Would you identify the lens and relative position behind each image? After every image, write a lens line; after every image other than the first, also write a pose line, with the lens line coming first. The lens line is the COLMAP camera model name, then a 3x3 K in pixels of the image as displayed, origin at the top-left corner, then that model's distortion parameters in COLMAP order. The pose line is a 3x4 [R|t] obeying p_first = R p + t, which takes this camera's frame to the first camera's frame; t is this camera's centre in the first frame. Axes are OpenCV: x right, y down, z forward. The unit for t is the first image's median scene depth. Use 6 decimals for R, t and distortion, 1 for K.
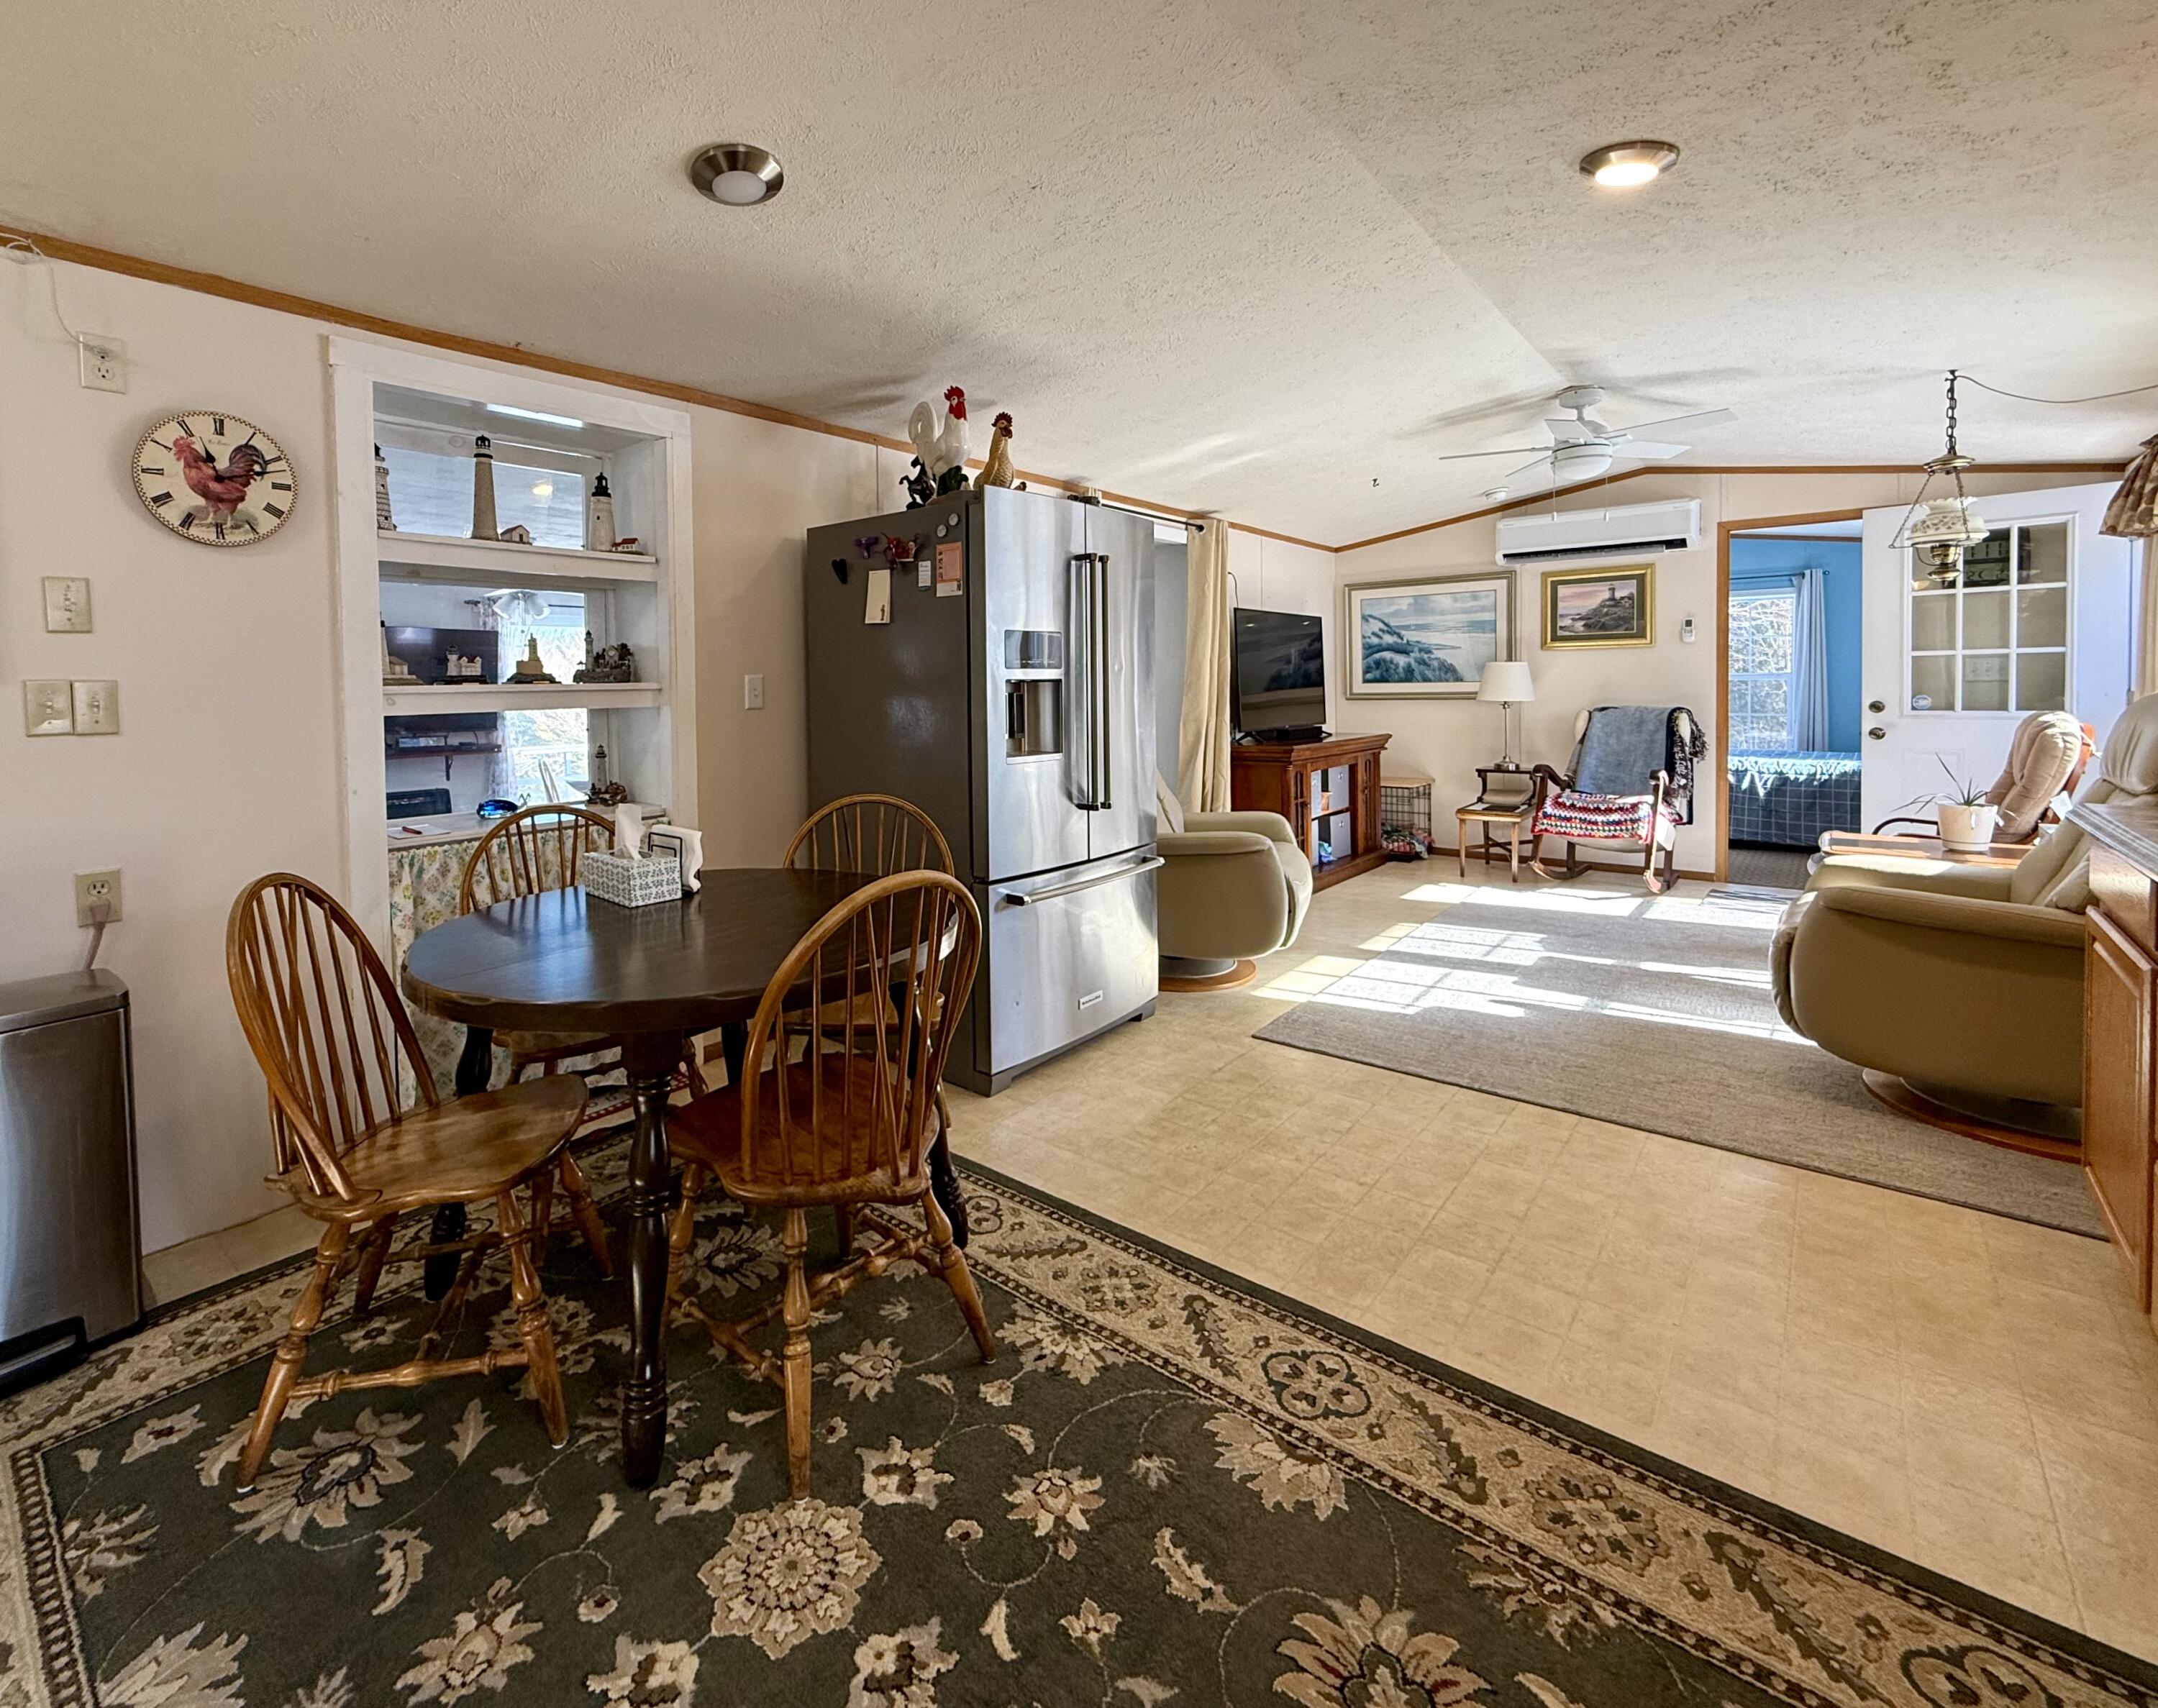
lens RADIAL K [[973.7, 0, 996.5], [0, 973.7, 715.0], [0, 0, 1]] dist [-0.001422, -0.000217]
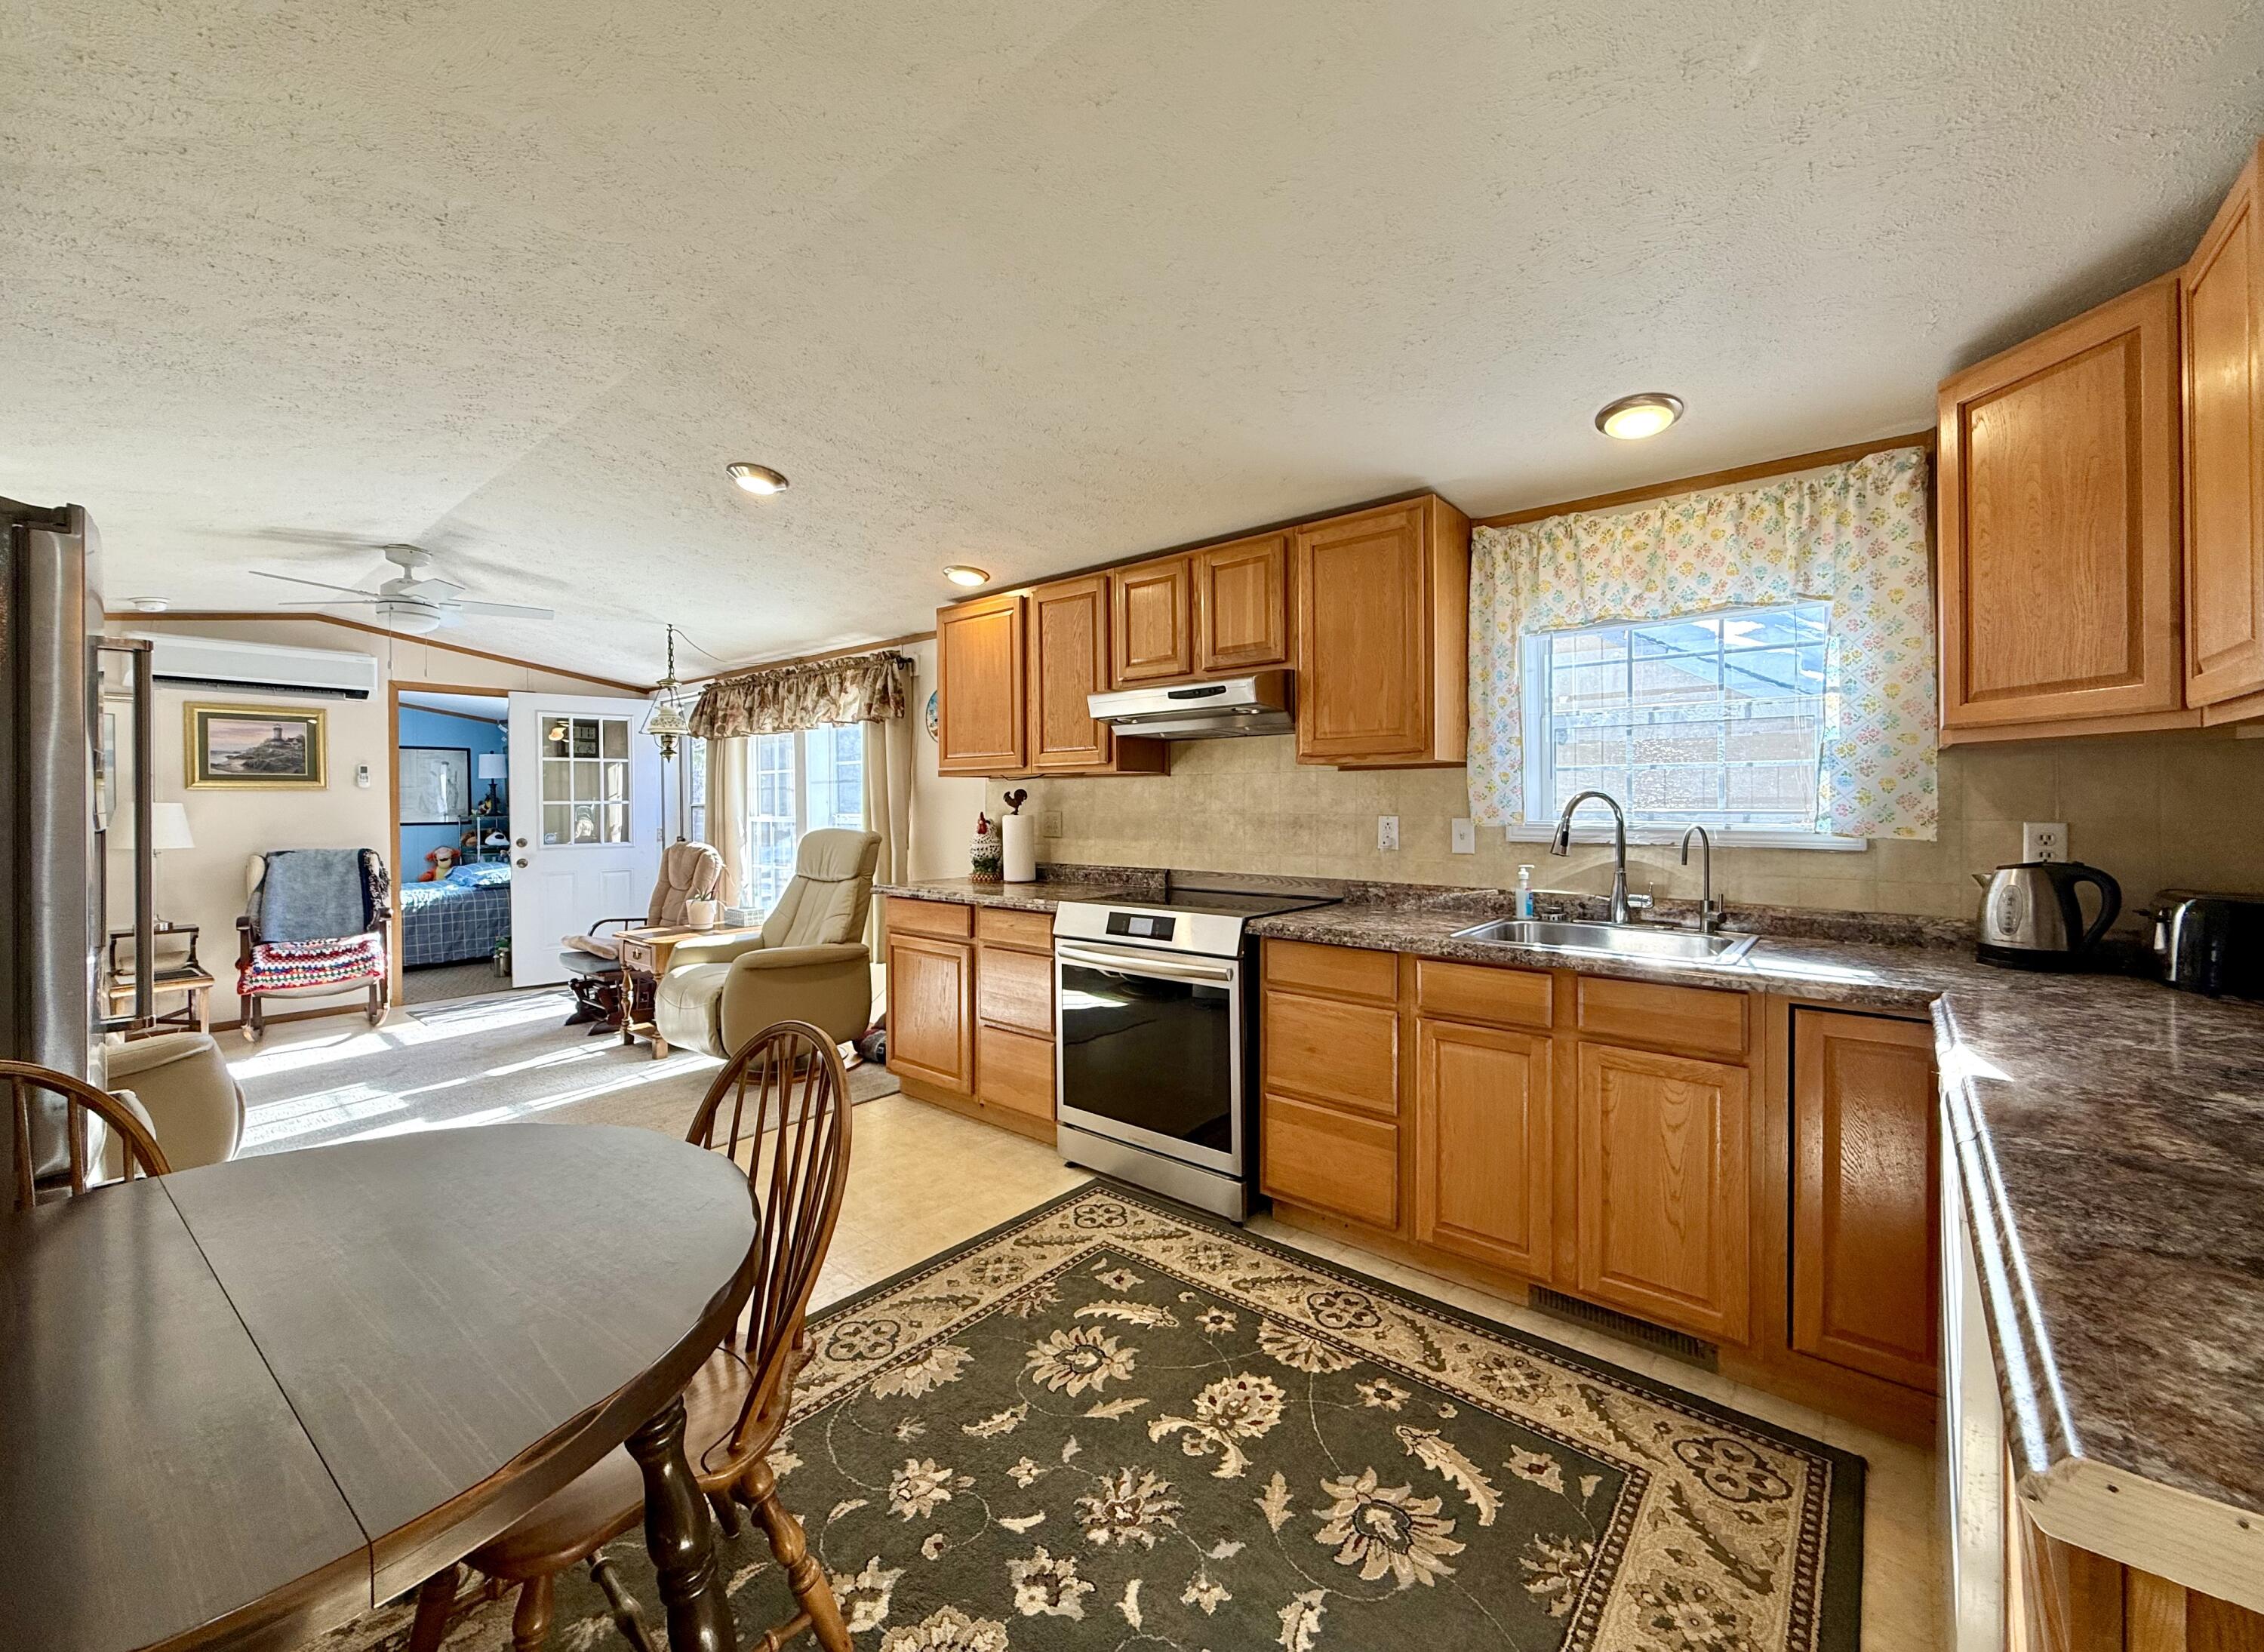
lens RADIAL K [[888.9, 0, 1125.7], [0, 888.9, 810.9], [0, 0, 1]] dist [-0.000660, -0.000278]
pose [[-0.012326, 0.008314, 0.999889, -0.377525], [0.037329, 0.999272, -0.007849, -0.014322], [-0.999227, 0.037228, -0.012628, 0.249045]]
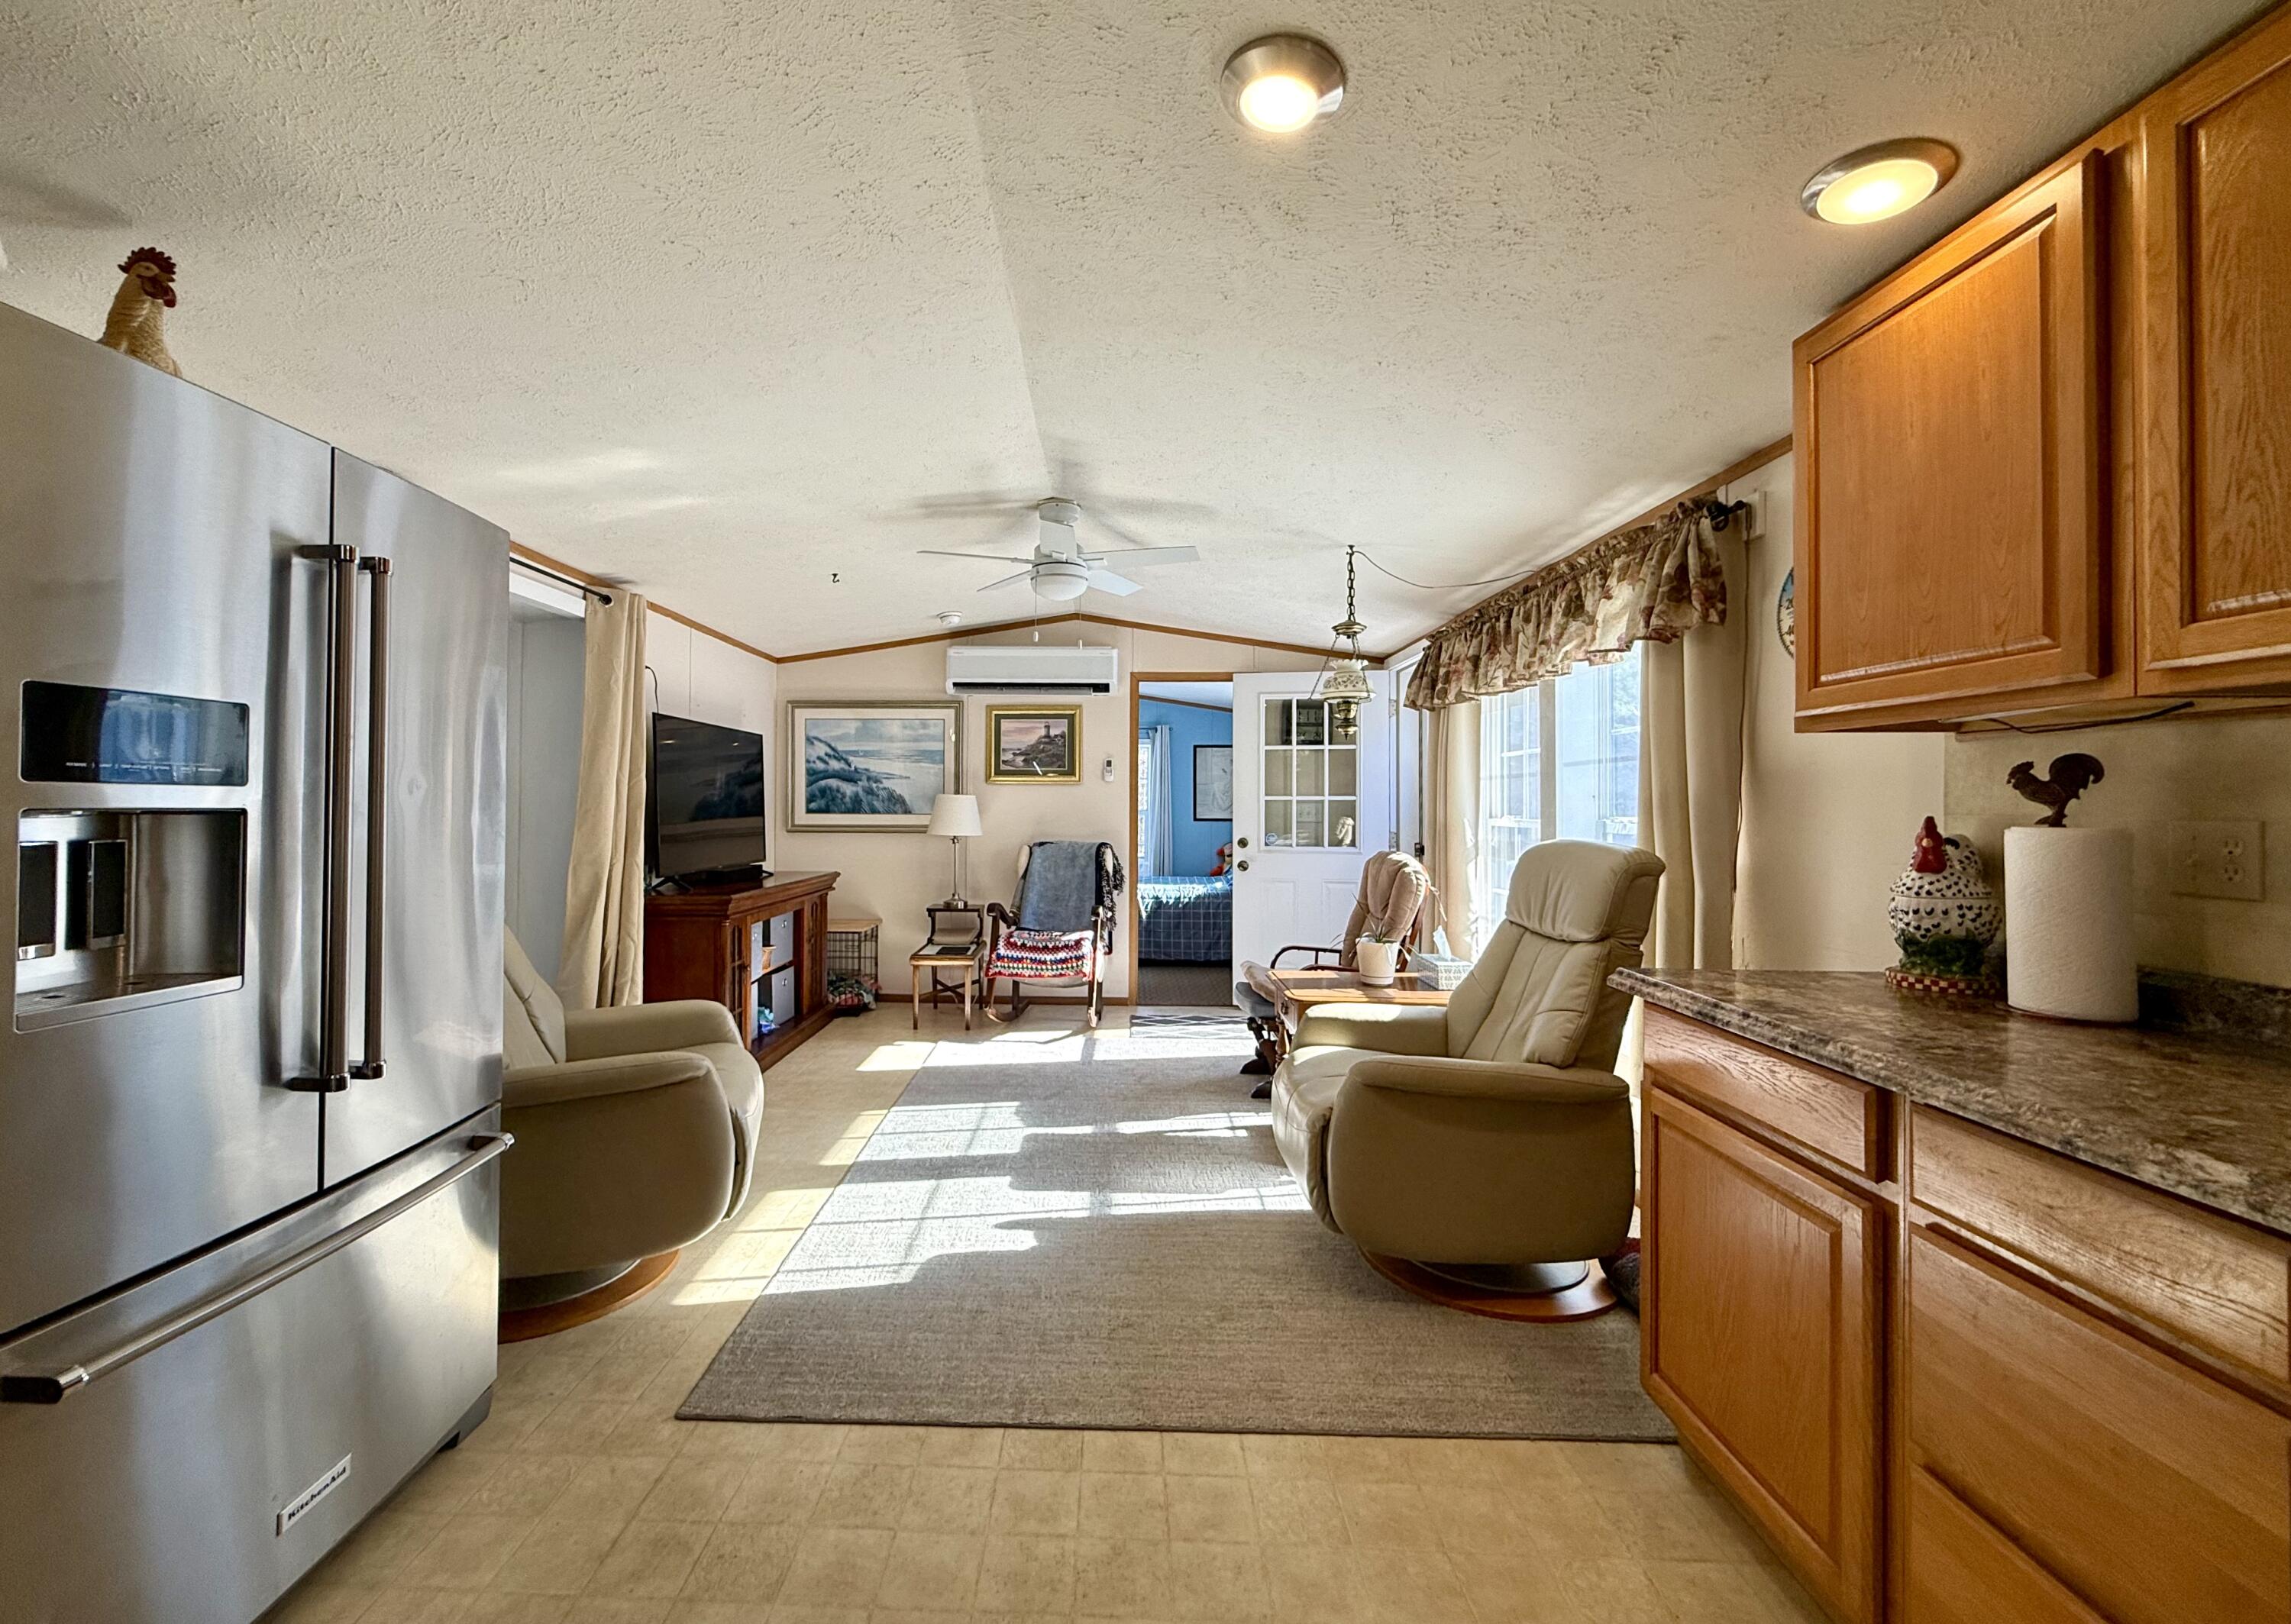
lens RADIAL K [[932.2, 0, 1084.8], [0, 932.2, 799.7], [0, 0, 1]] dist [0.001031, -0.000172]
pose [[0.778319, 0.025982, 0.627331, 0.071693], [-0.000133, 0.999150, -0.041216, -0.017437], [-0.627869, 0.031995, 0.777661, 0.311231]]
